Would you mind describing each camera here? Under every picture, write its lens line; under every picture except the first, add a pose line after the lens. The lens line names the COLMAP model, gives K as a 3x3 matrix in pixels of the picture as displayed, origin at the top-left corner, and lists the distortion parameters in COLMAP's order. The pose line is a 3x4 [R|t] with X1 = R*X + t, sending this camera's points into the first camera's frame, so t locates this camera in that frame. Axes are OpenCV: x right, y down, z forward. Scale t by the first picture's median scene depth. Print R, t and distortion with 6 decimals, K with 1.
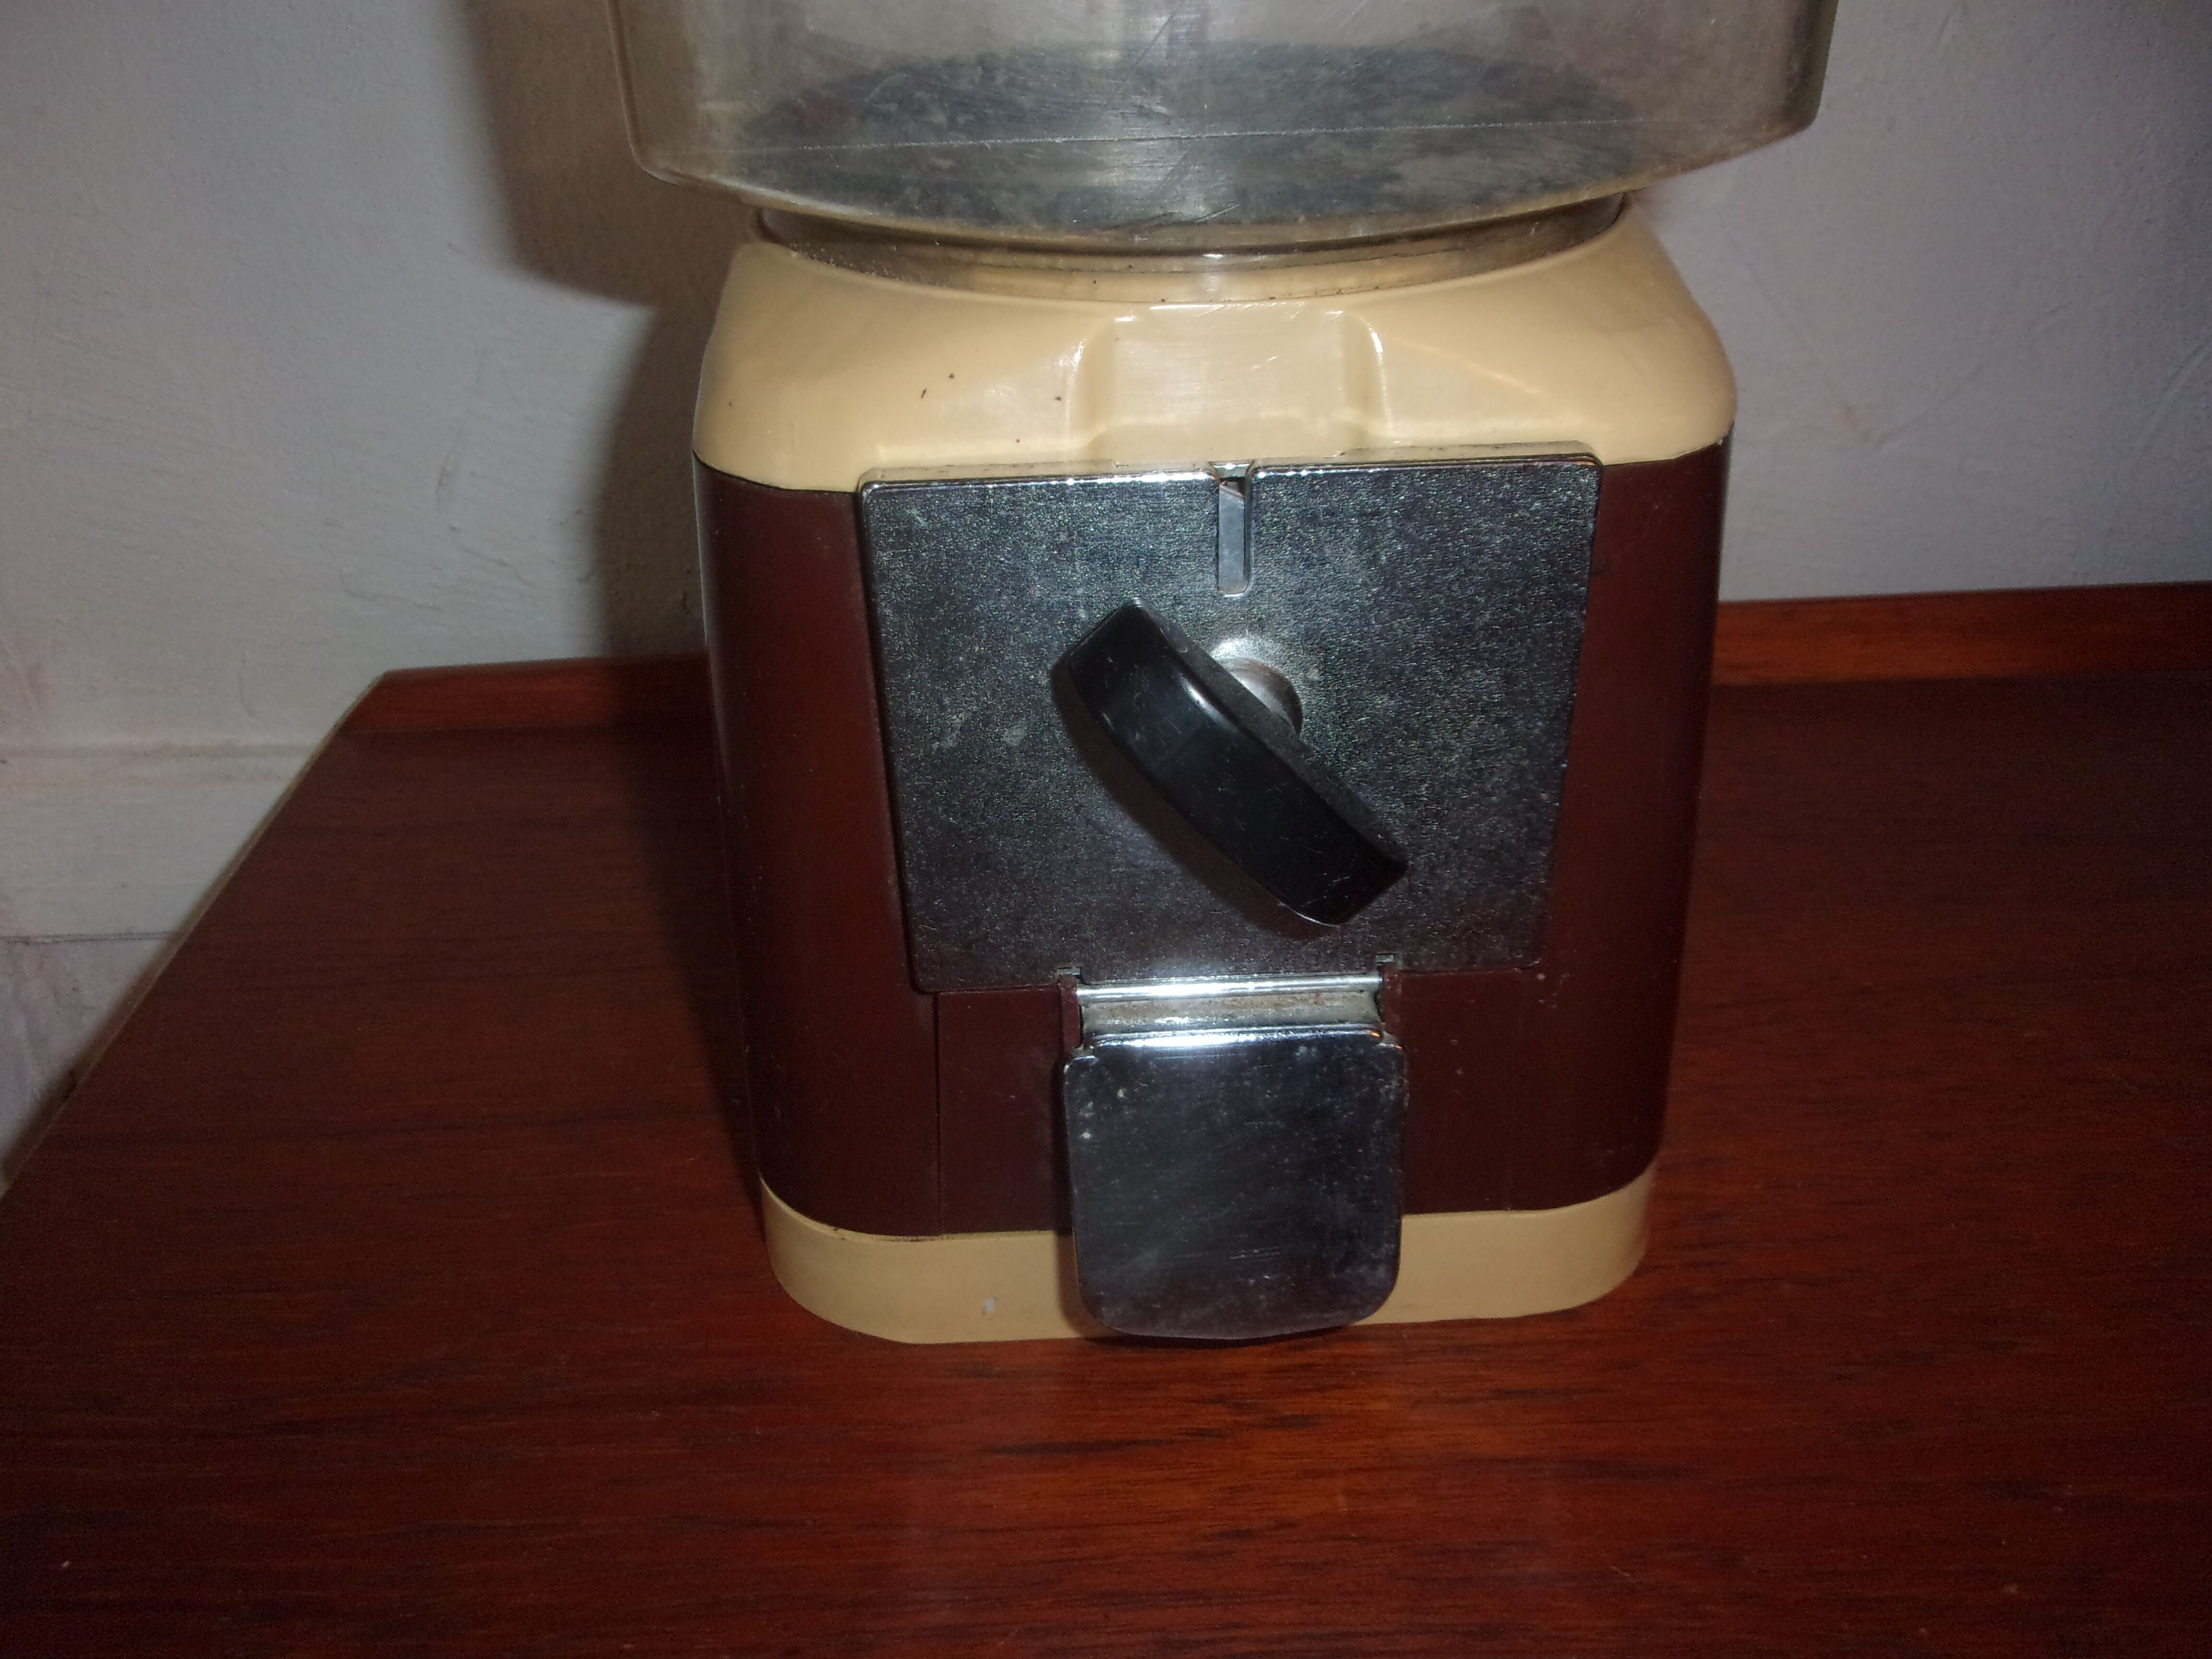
lens RADIAL K [[1796.9, 0, 1108.5], [0, 1796.9, 836.9], [0, 0, 1]] dist [0.012498, -0.008332]
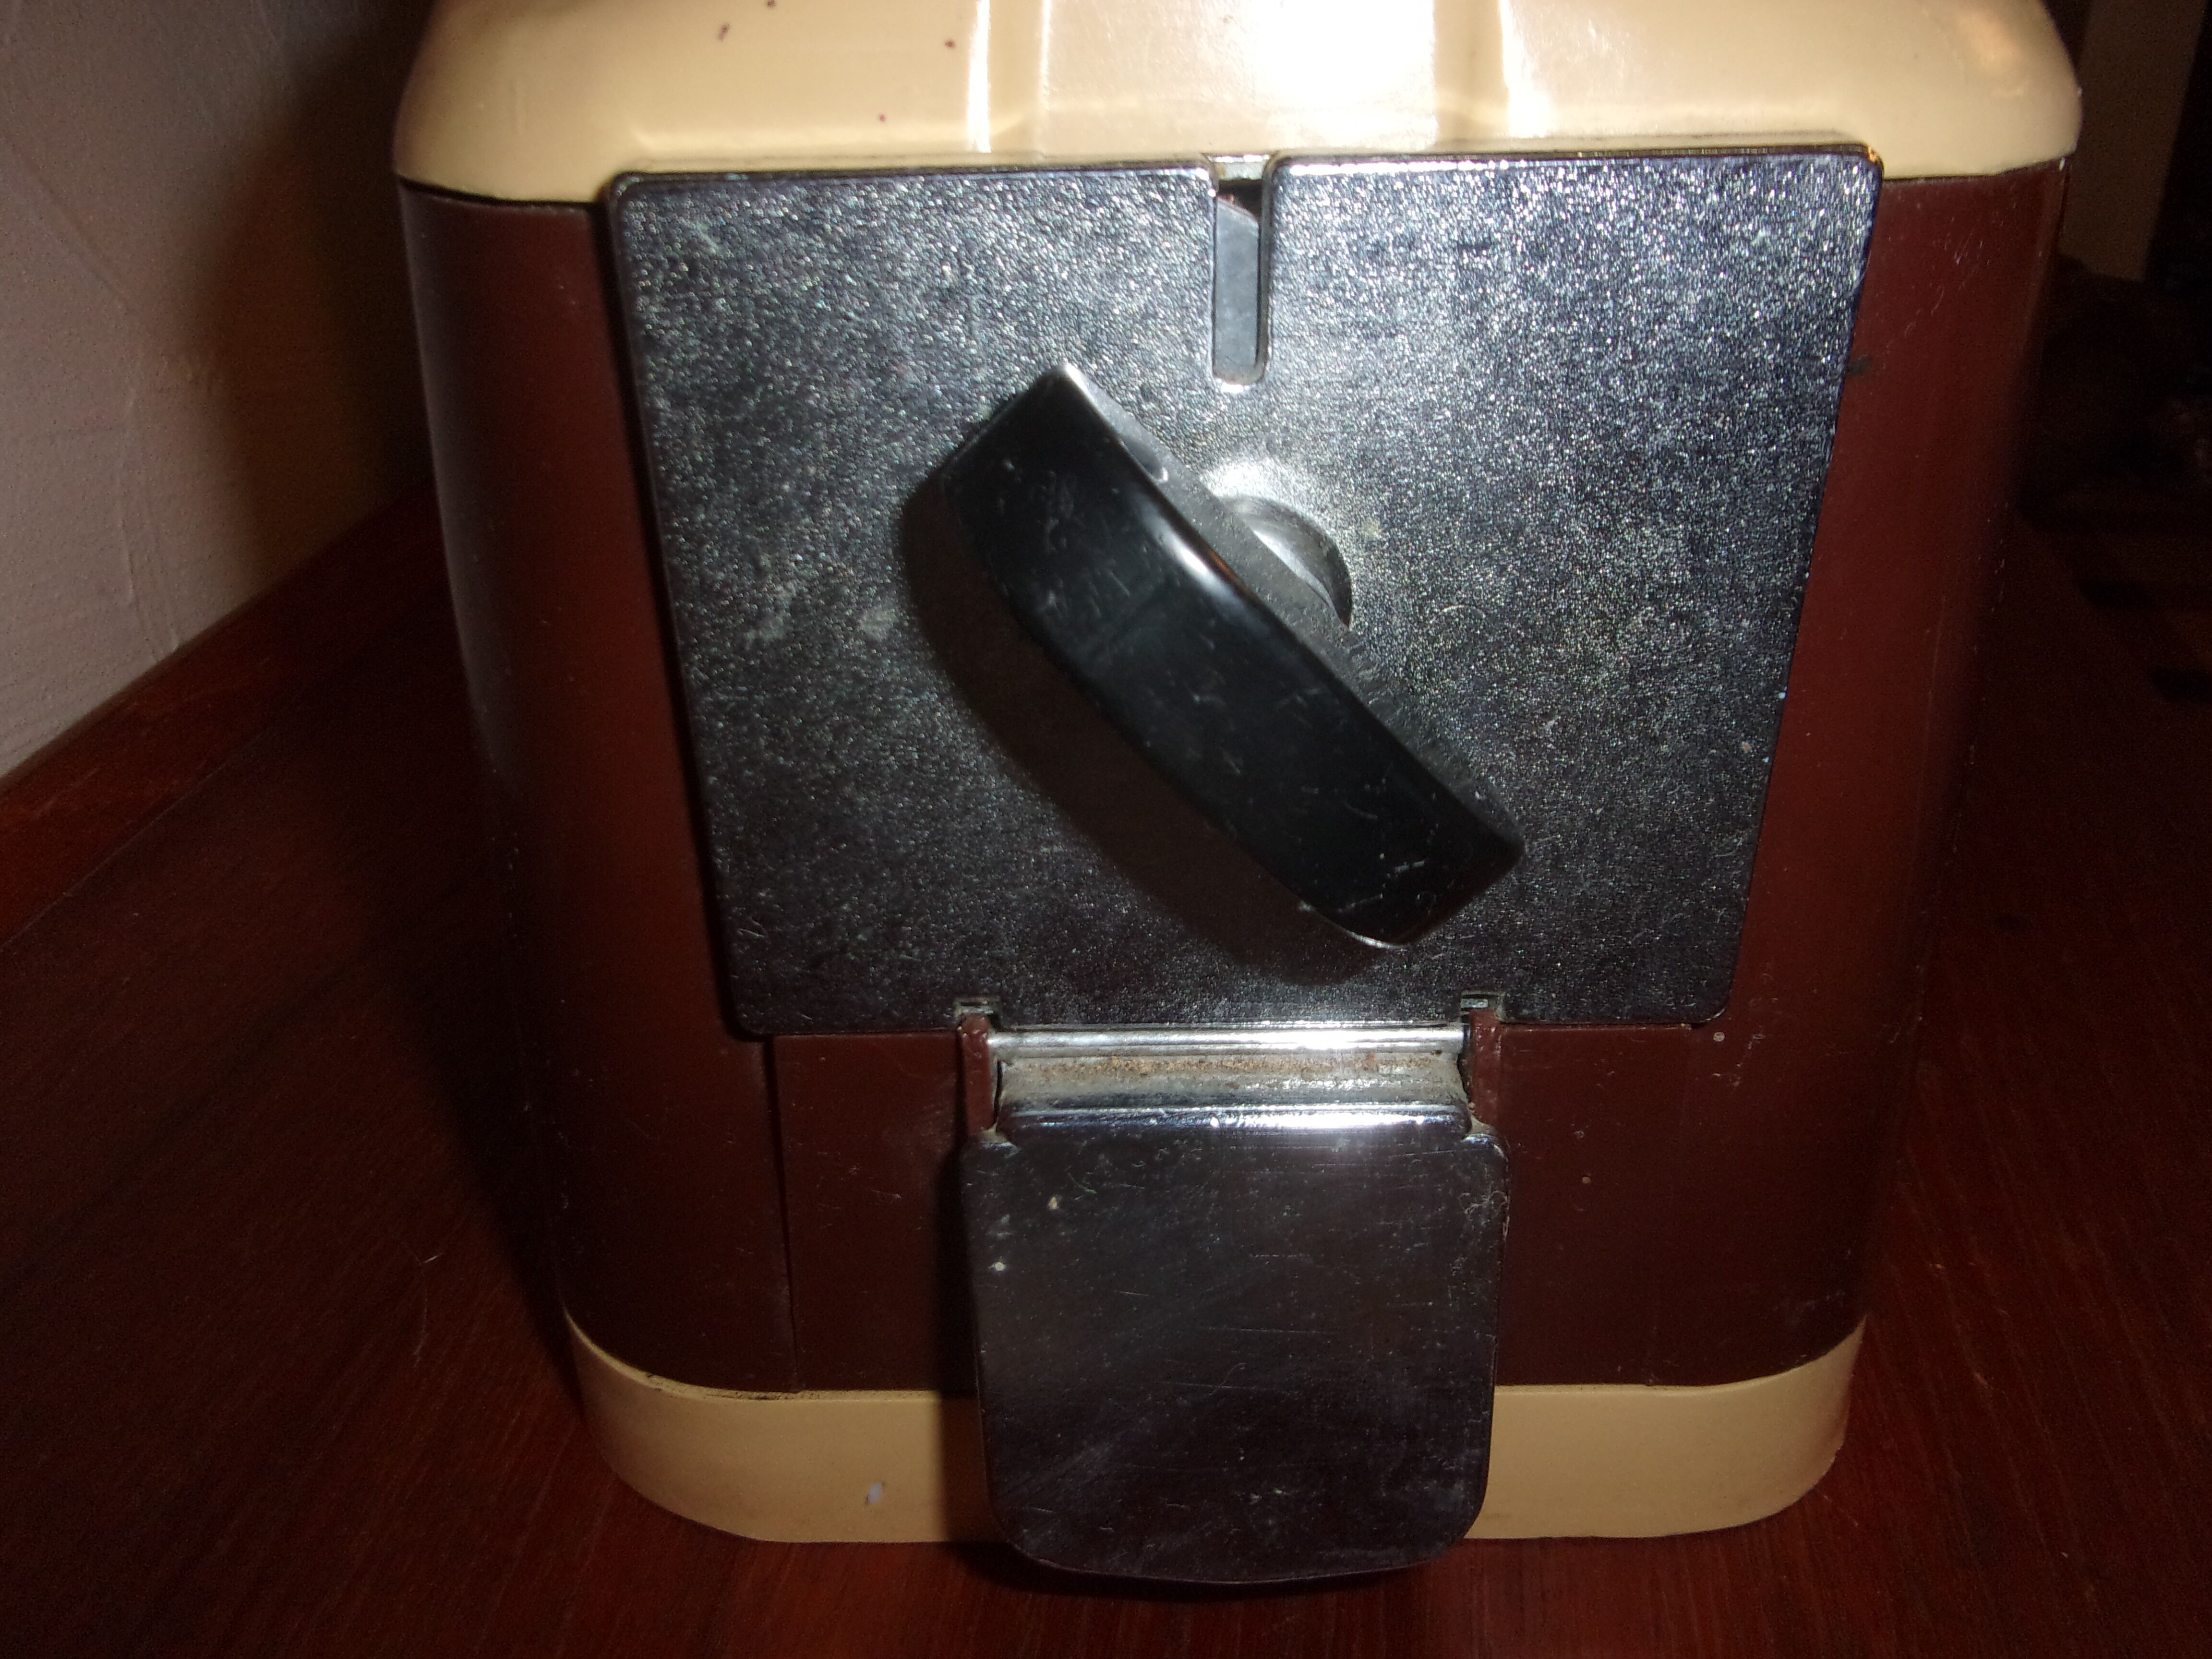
lens RADIAL K [[1796.9, 0, 1101.1], [0, 1796.9, 829.1], [0, 0, 1]] dist [0.012498, -0.008332]
pose [[0.998888, 0.025054, -0.039947, 0.048634], [-0.025682, 0.999554, -0.015270, 0.021039], [0.039546, 0.016279, 0.999085, 0.385672]]
